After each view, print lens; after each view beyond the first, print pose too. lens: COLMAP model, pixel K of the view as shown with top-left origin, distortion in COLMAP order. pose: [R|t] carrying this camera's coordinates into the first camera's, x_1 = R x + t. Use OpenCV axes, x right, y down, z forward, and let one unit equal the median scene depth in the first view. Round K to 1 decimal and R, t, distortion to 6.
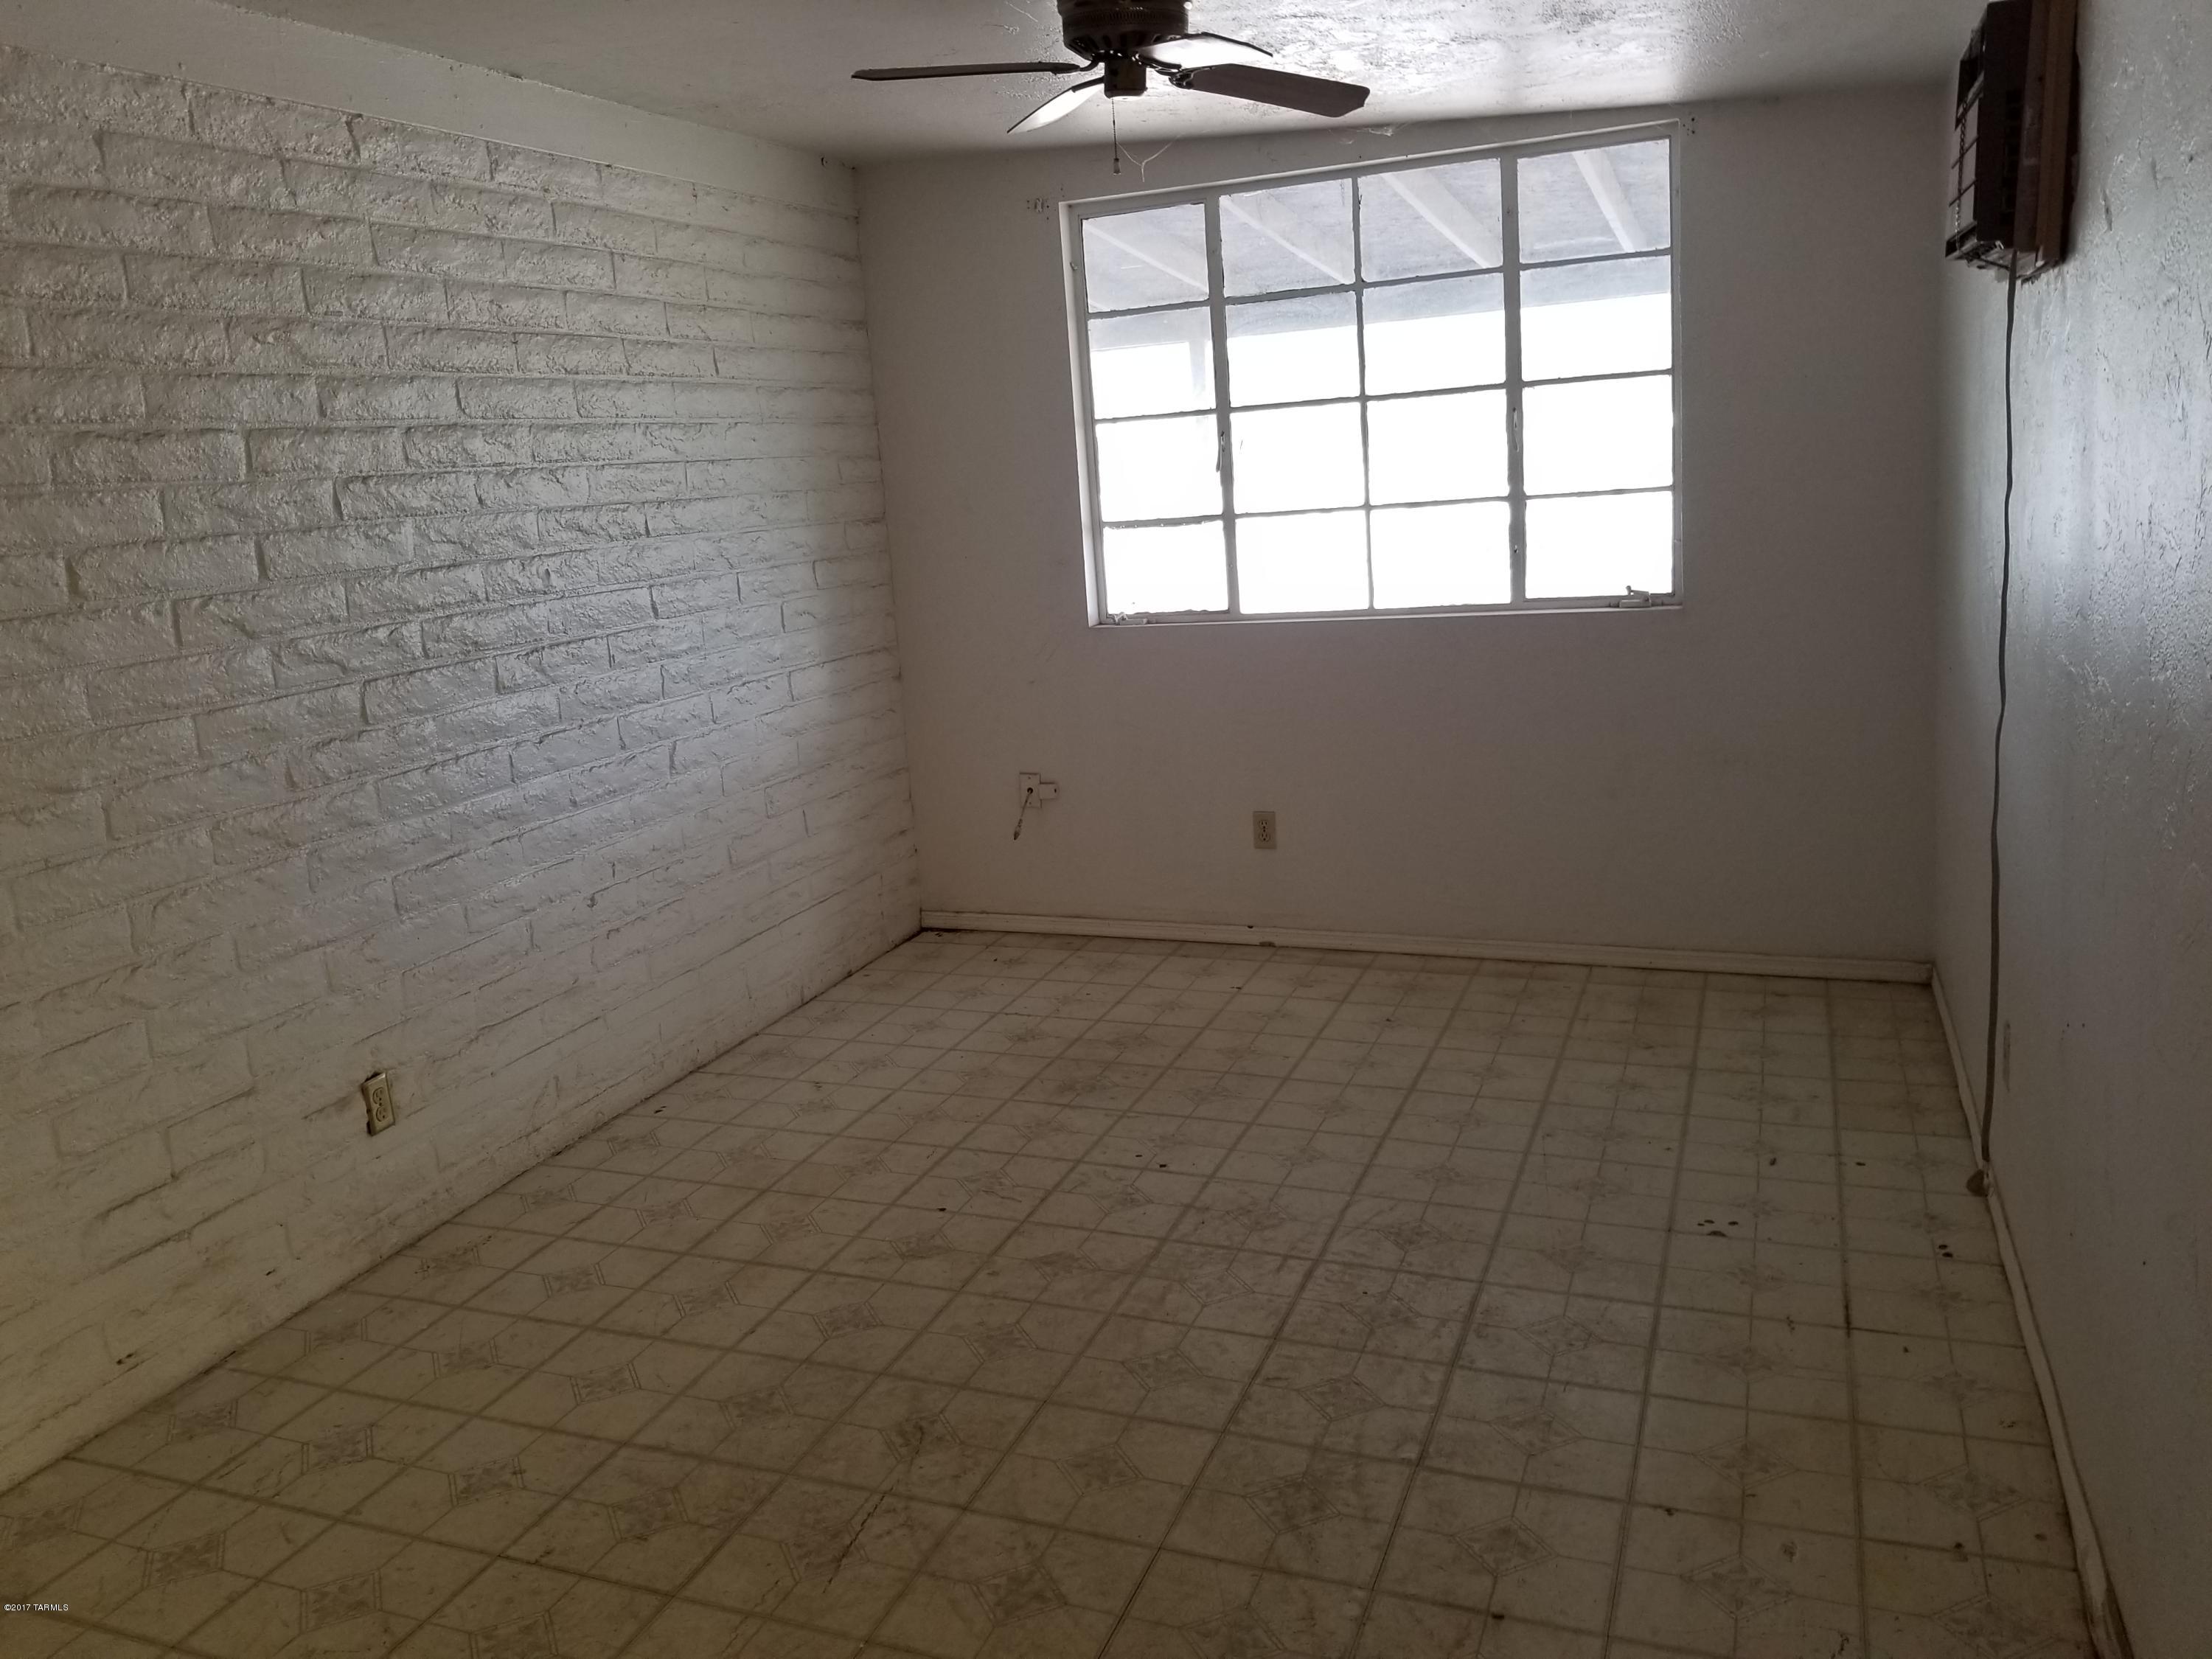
lens RADIAL K [[1719.7, 0, 1096.3], [0, 1719.7, 827.2], [0, 0, 1]] dist [0.074451, -0.132835]
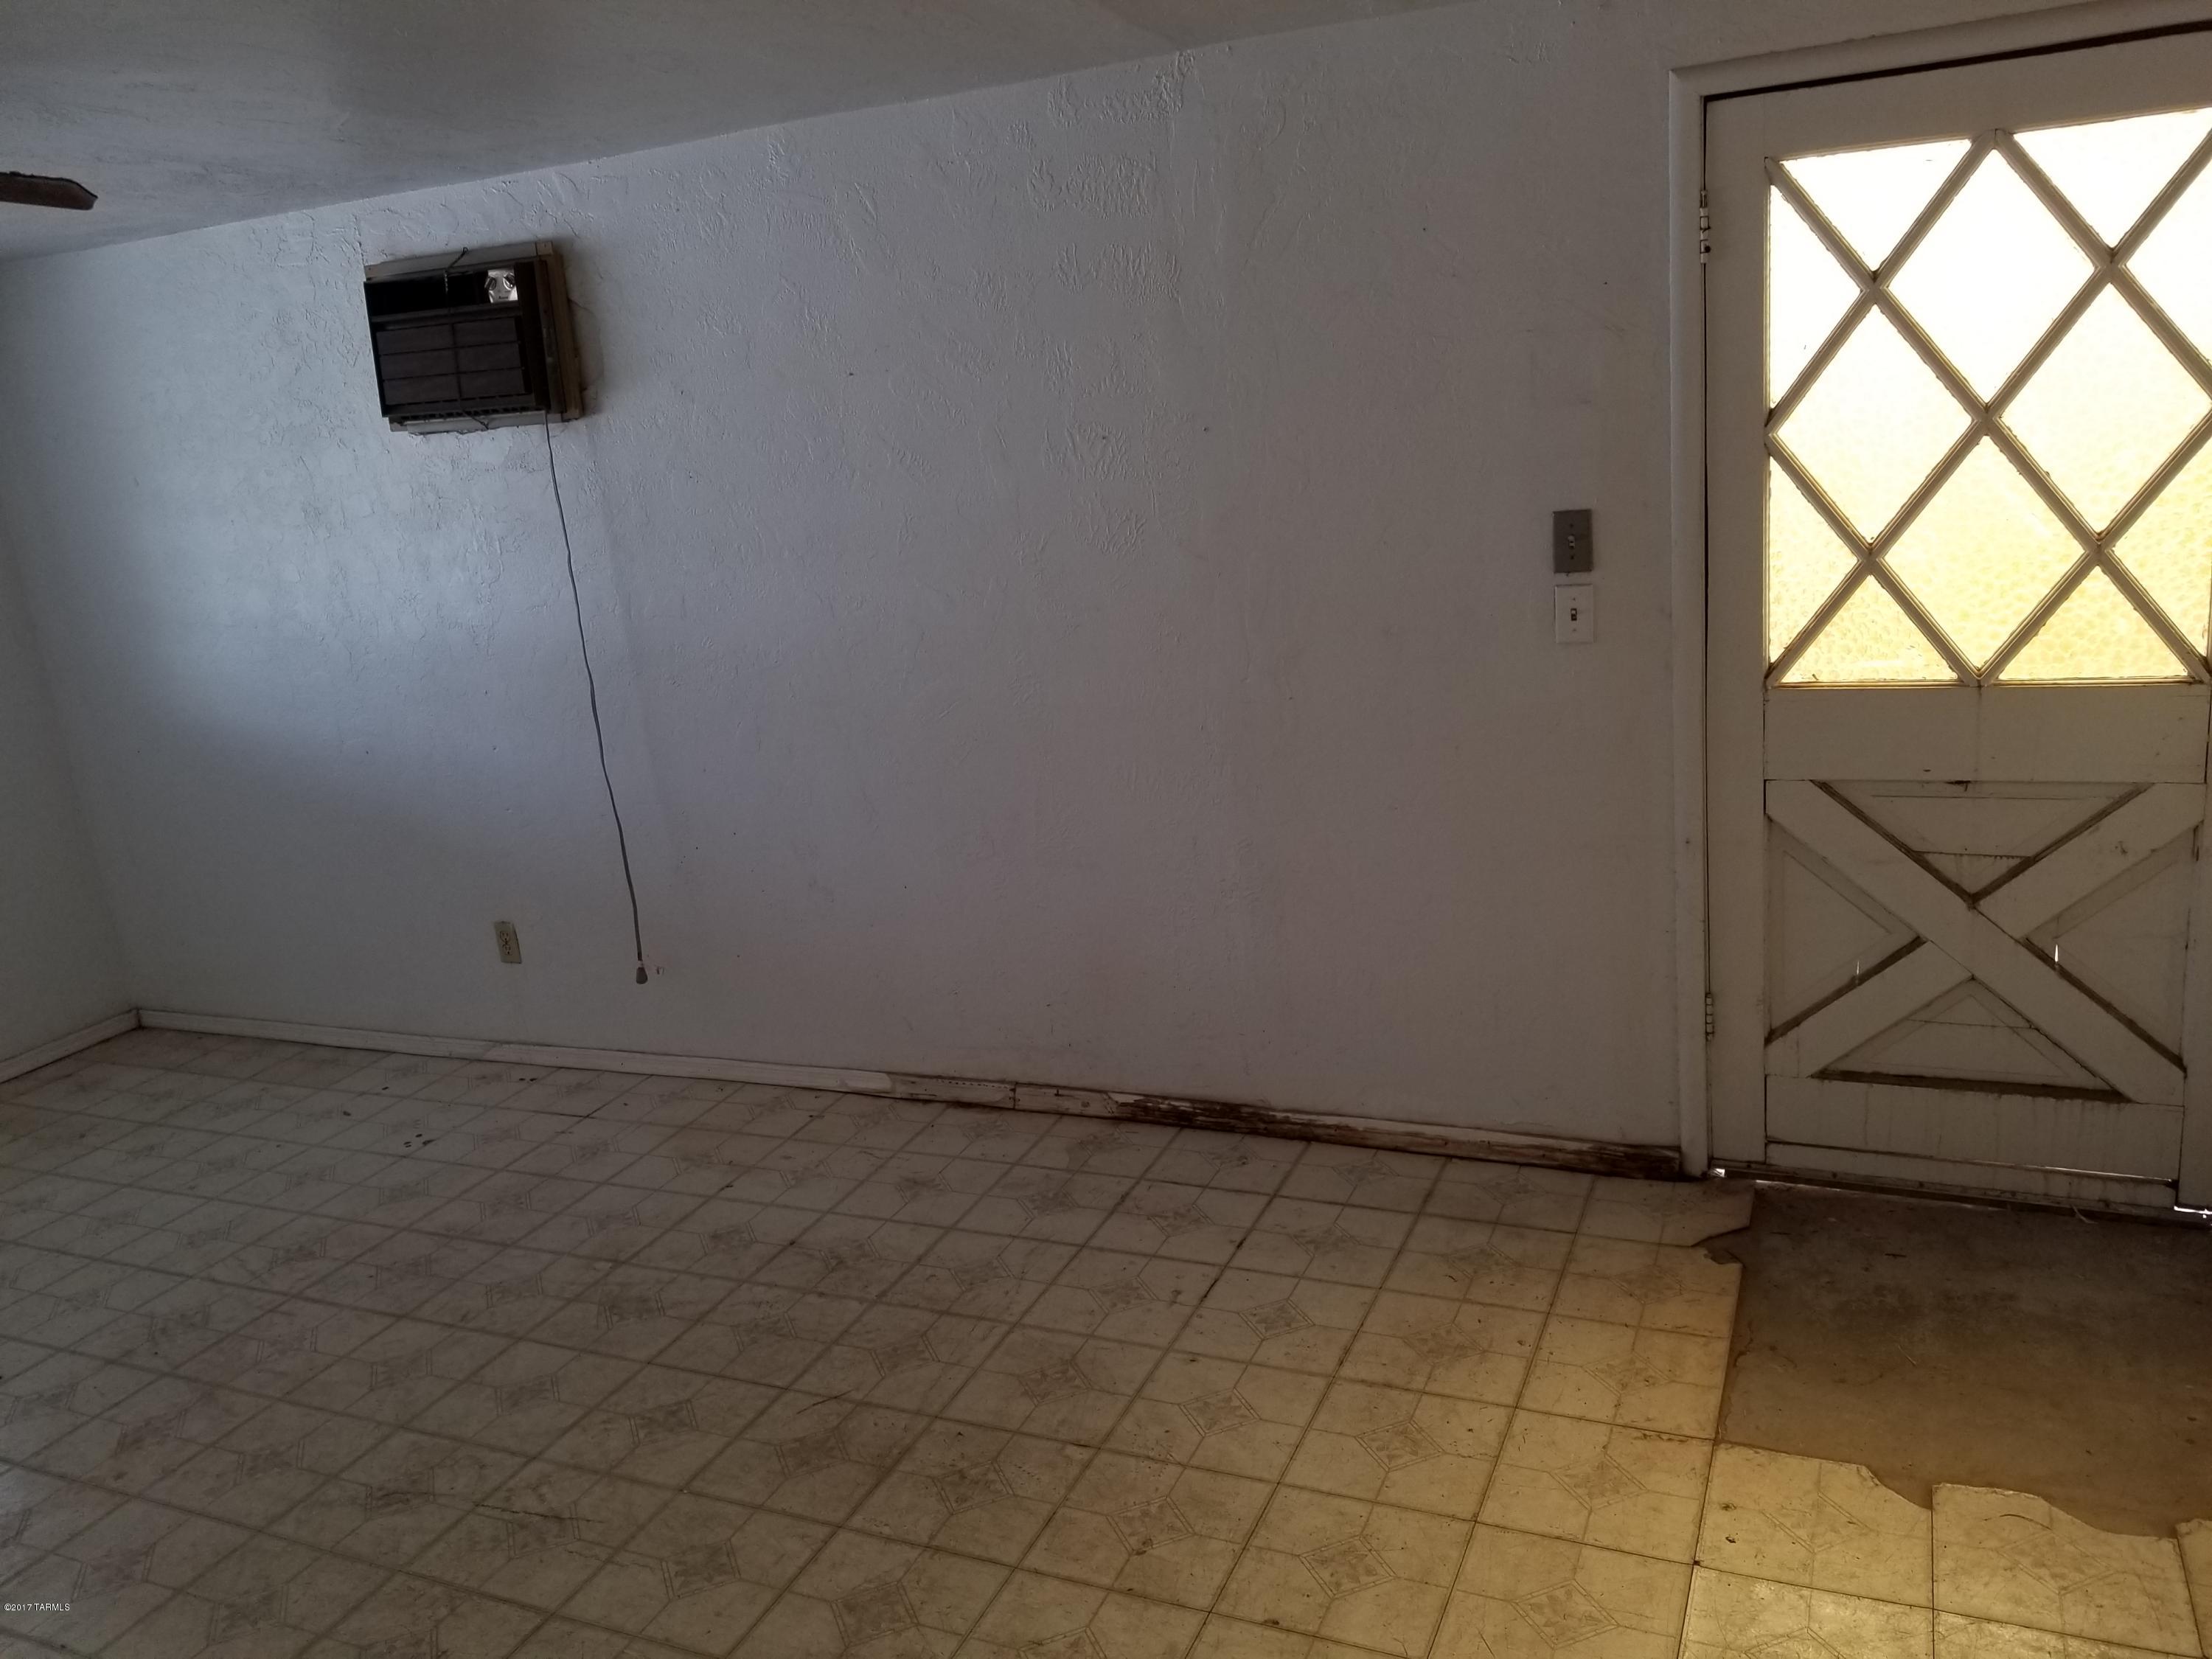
lens RADIAL K [[1719.7, 0, 1096.3], [0, 1719.7, 827.2], [0, 0, 1]] dist [0.074451, -0.132835]
pose [[0.041146, -0.190612, 0.980803, -0.920179], [0.299588, 0.938822, 0.169885, -0.061506], [-0.953181, 0.286846, 0.095734, 0.363060]]
